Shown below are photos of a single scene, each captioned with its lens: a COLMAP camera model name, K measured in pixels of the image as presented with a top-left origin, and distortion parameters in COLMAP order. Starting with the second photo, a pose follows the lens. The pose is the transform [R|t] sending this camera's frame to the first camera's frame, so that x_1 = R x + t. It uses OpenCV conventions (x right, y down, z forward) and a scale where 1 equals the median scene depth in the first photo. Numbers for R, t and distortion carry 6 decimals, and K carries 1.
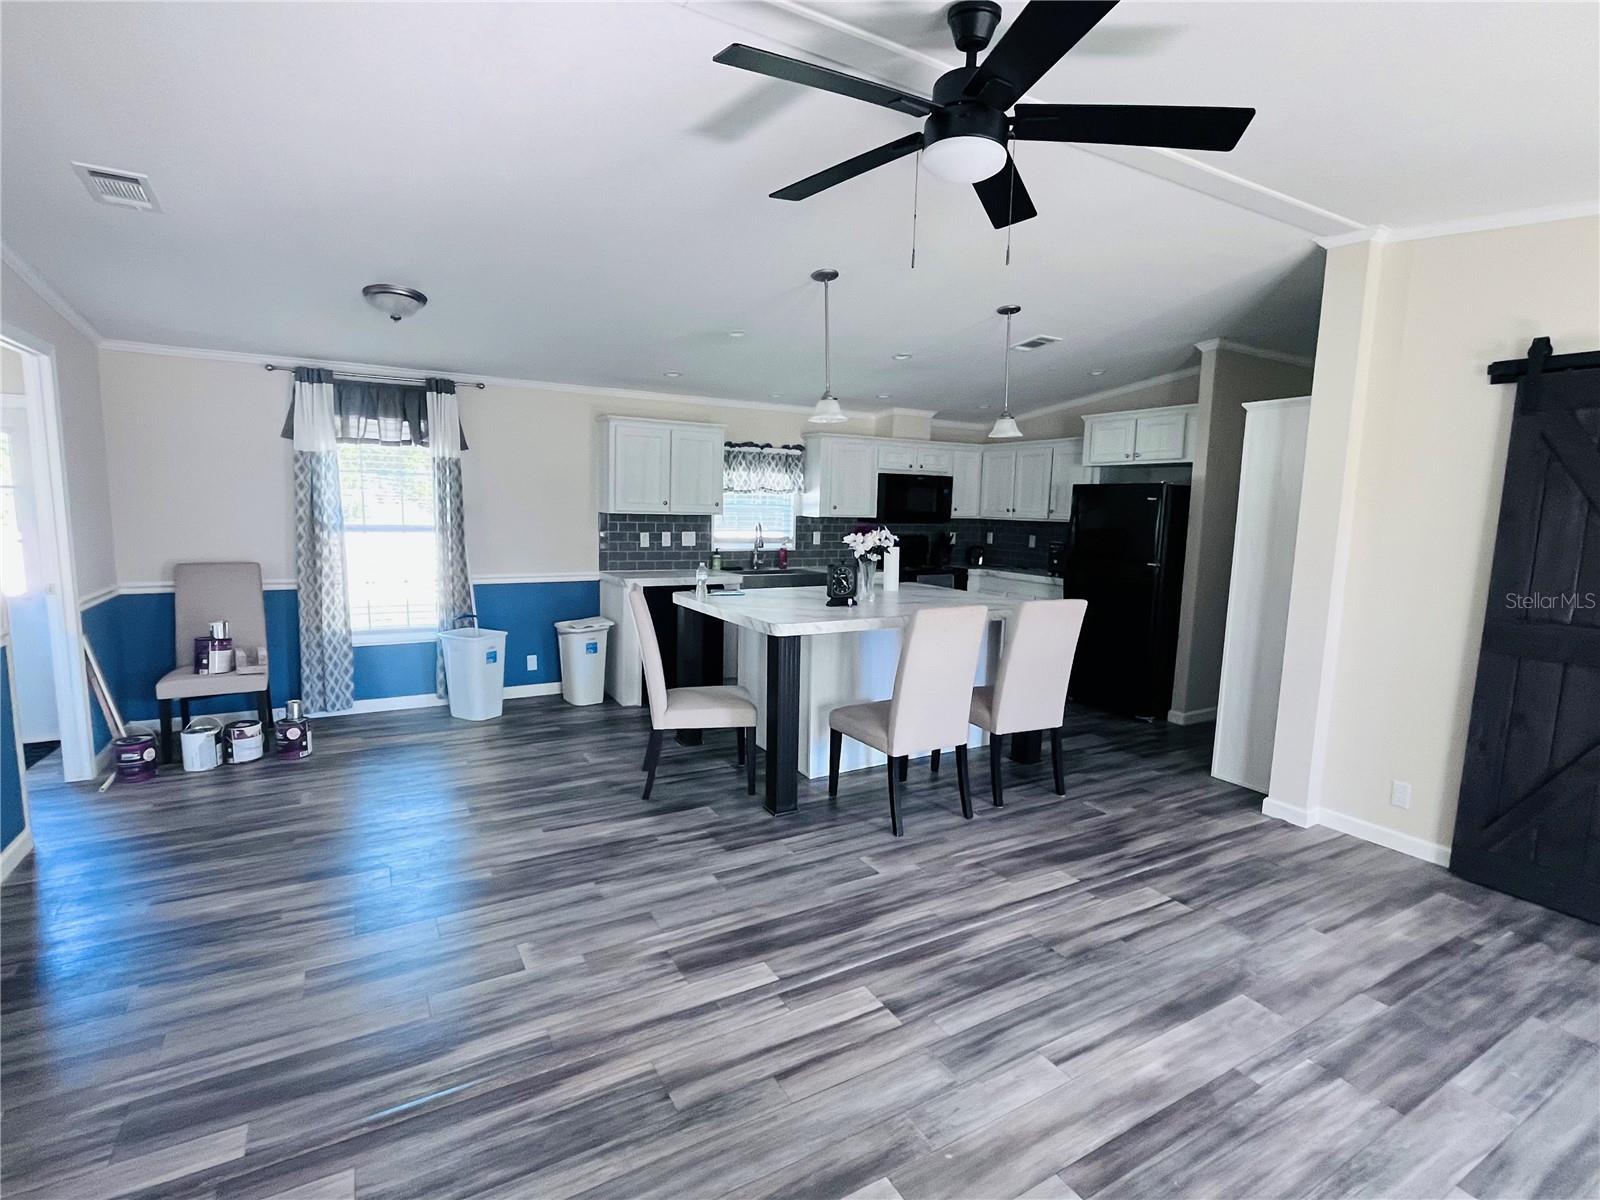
lens RADIAL K [[767.7, 0, 796.6], [0, 767.7, 597.4], [0, 0, 1]] dist [0.000657, -0.002661]
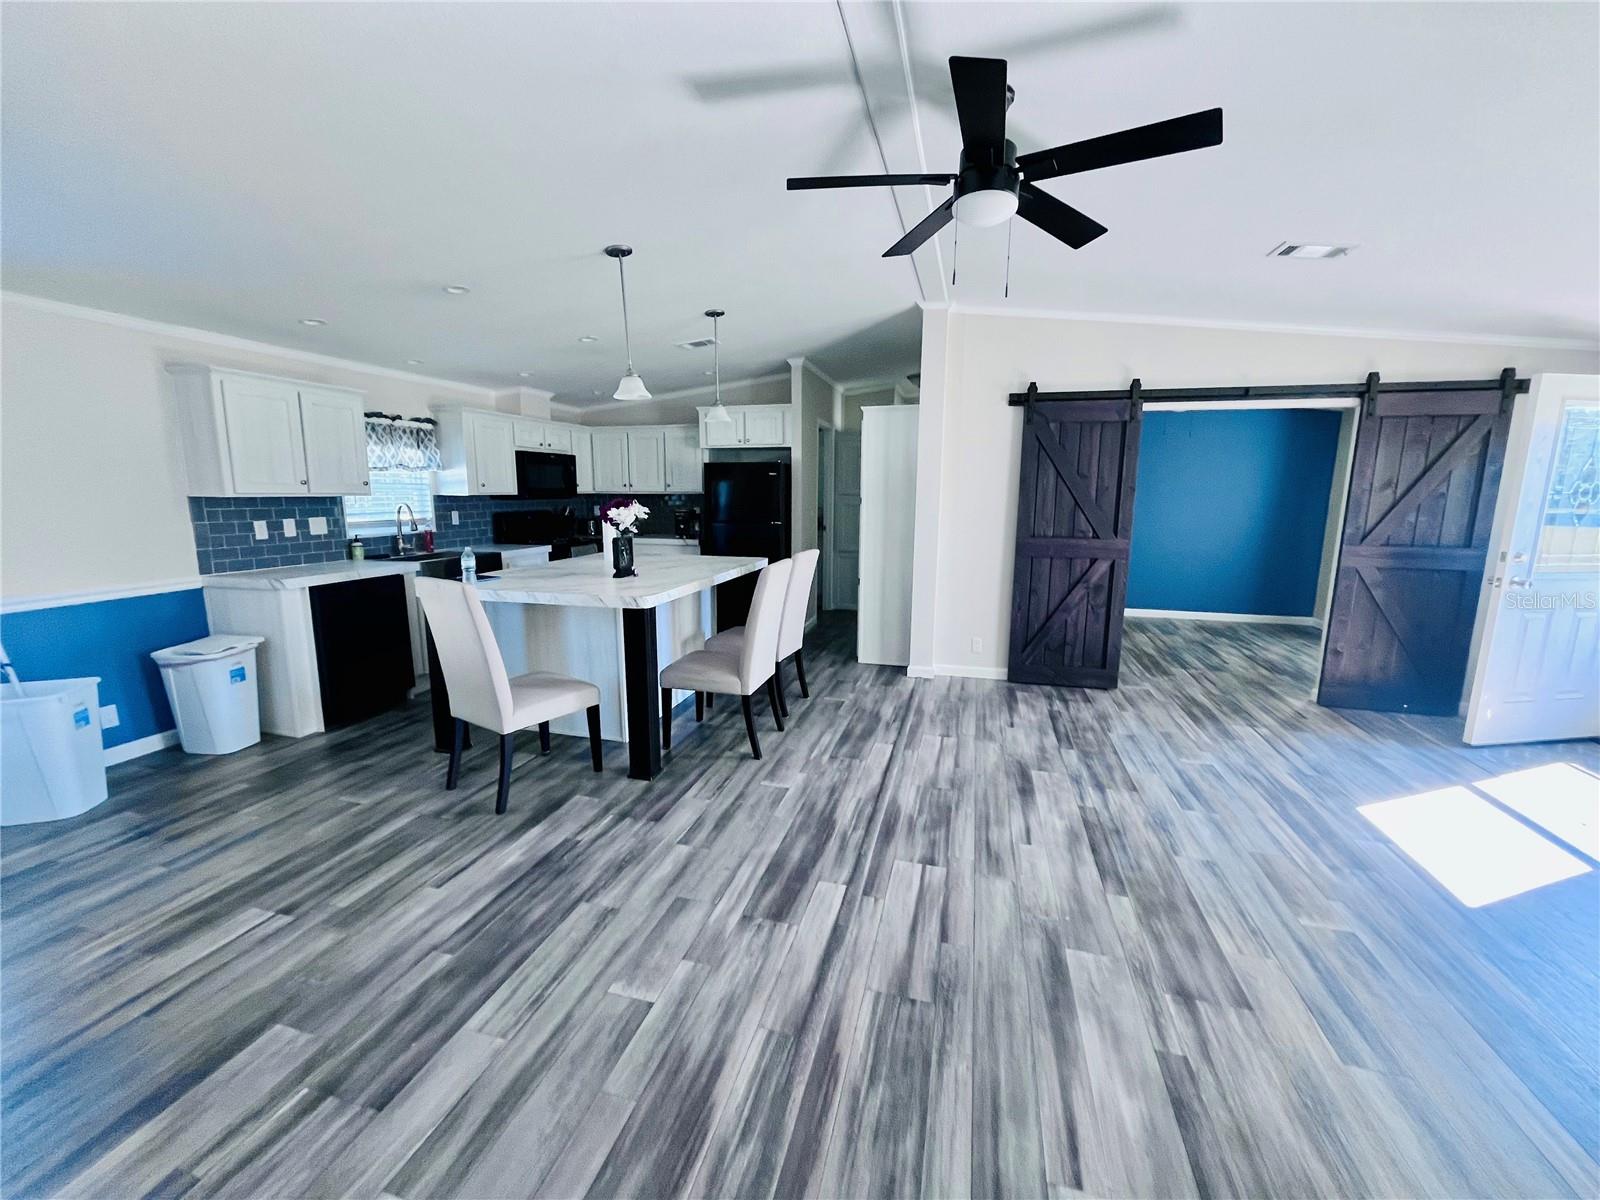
lens RADIAL K [[646.1, 0, 795.5], [0, 646.1, 600.2], [0, 0, 1]] dist [-0.003891, 0.000015]
pose [[0.709589, -0.140016, 0.690564, -0.396089], [0.098388, 0.990145, 0.099659, -0.022400], [-0.697713, -0.002774, 0.716372, 0.199712]]
